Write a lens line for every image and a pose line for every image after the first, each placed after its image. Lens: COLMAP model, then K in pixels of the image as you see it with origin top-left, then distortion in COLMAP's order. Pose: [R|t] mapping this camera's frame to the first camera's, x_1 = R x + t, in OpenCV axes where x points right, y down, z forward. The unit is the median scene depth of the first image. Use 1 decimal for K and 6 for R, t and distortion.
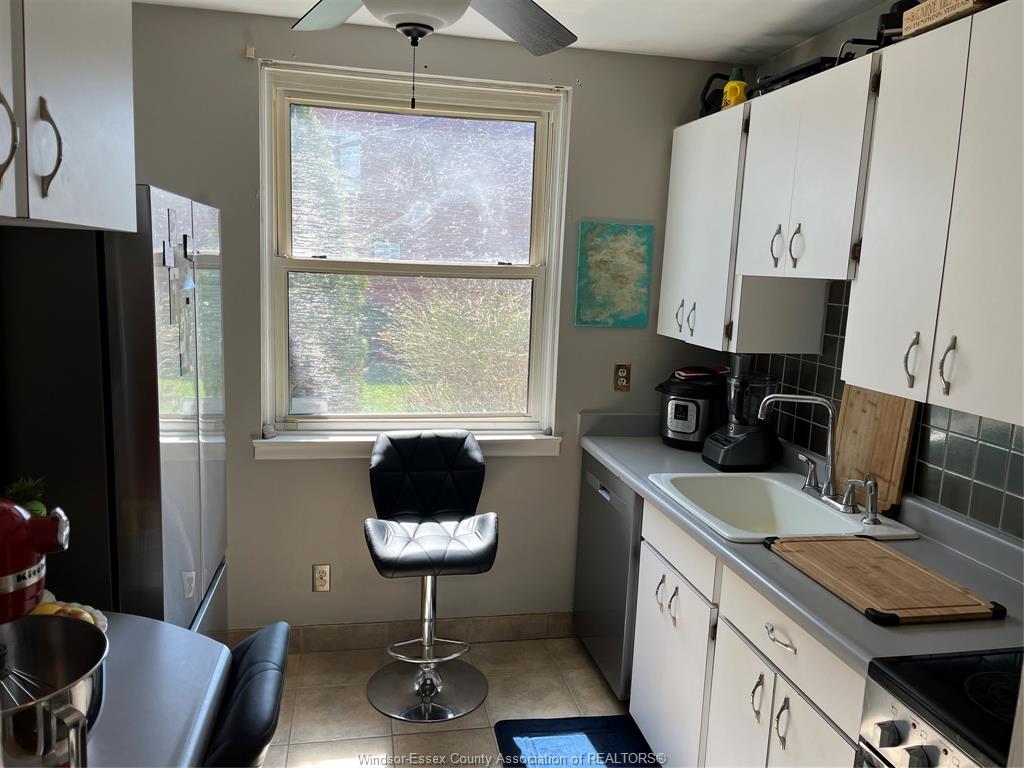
lens RADIAL K [[771.0, 0, 505.8], [0, 771.0, 384.3], [0, 0, 1]] dist [0.058896, -0.088498]
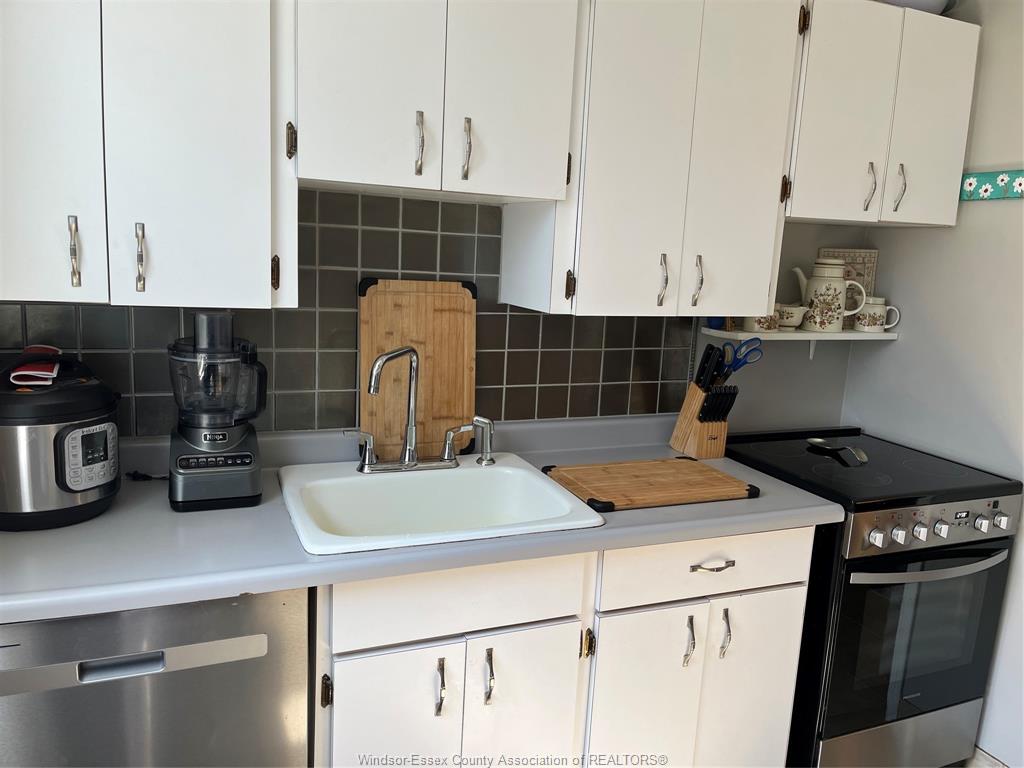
lens RADIAL K [[771.0, 0, 516.5], [0, 771.0, 384.6], [0, 0, 1]] dist [0.058896, -0.088498]
pose [[-0.208629, -0.223486, 0.952118, -0.308807], [0.087145, 0.965420, 0.245704, -0.106406], [-0.974105, 0.134233, -0.181939, 0.858380]]
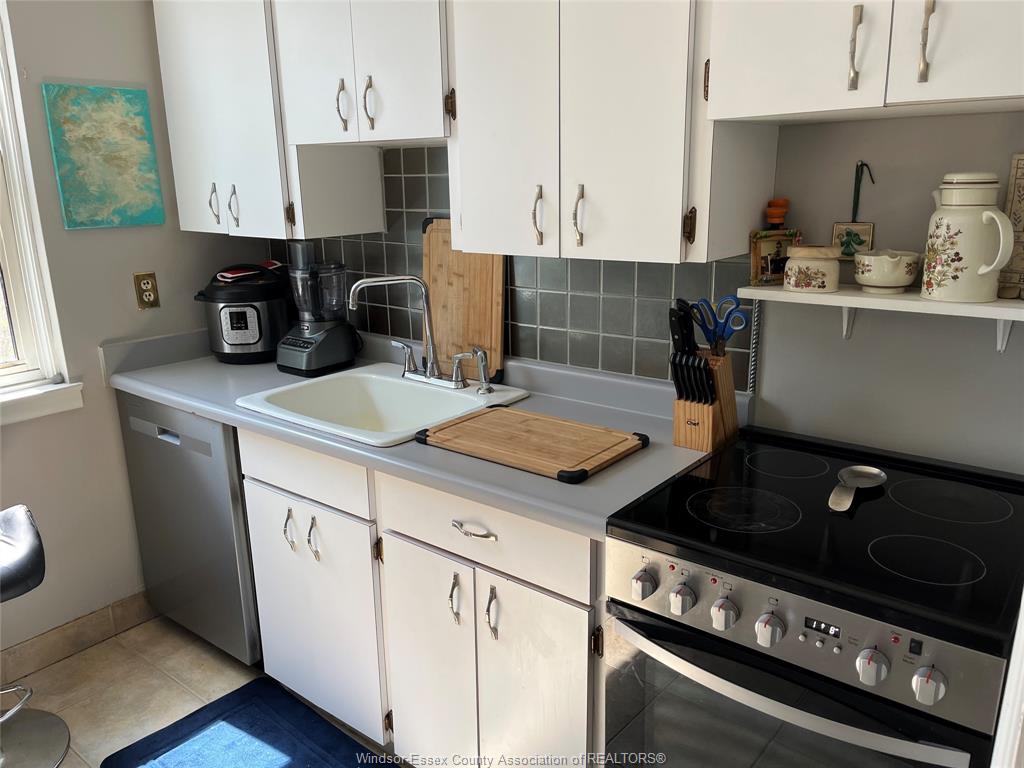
lens RADIAL K [[771.0, 0, 520.7], [0, 771.0, 388.7], [0, 0, 1]] dist [0.058896, -0.088498]
pose [[0.751614, -0.223600, 0.620548, -0.086312], [0.143824, 0.973709, 0.176651, 0.003291], [-0.643733, -0.043524, 0.764012, 0.161481]]
